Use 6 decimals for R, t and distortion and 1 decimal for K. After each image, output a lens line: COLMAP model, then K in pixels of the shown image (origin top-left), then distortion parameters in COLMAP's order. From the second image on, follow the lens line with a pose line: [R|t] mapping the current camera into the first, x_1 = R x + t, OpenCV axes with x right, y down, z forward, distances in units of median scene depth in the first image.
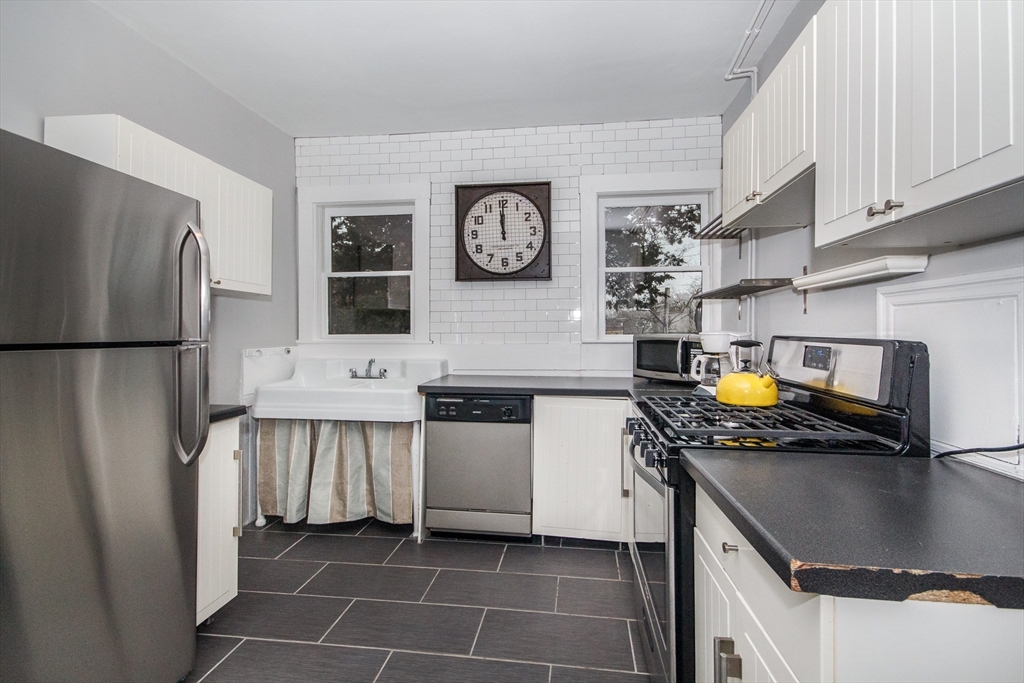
lens RADIAL K [[460.5, 0, 515.2], [0, 460.5, 334.1], [0, 0, 1]] dist [0.022270, -0.000730]
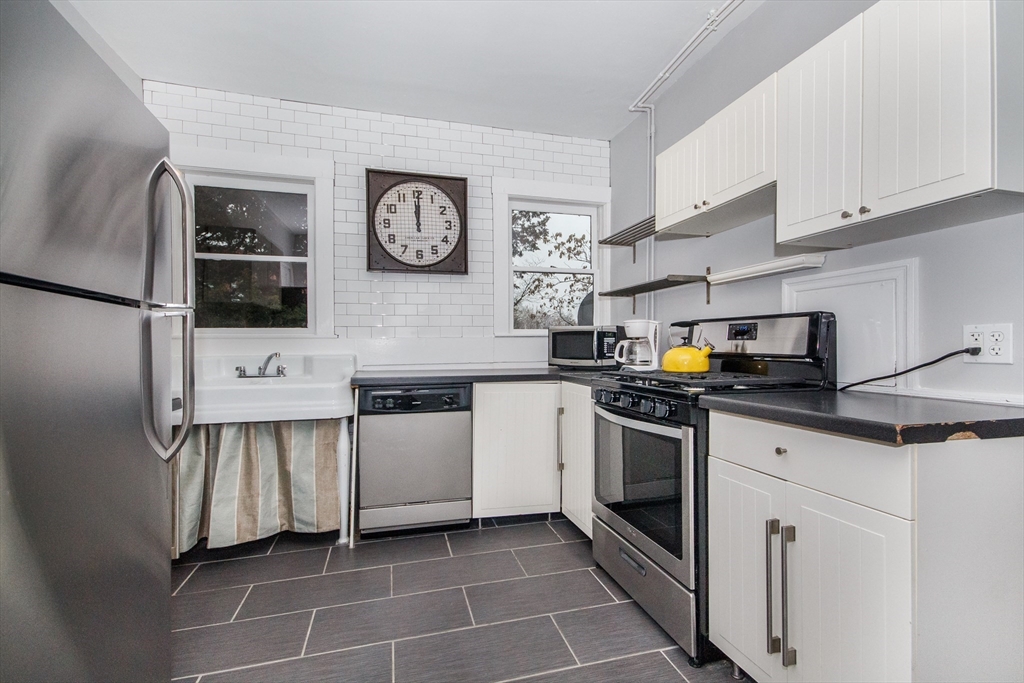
lens RADIAL K [[460.5, 0, 519.2], [0, 460.5, 347.7], [0, 0, 1]] dist [0.022270, -0.000730]
pose [[0.922951, -0.008365, 0.384826, -0.245545], [0.006803, 0.999962, 0.005419, 0.046093], [-0.384857, -0.002383, 0.922973, 0.013105]]
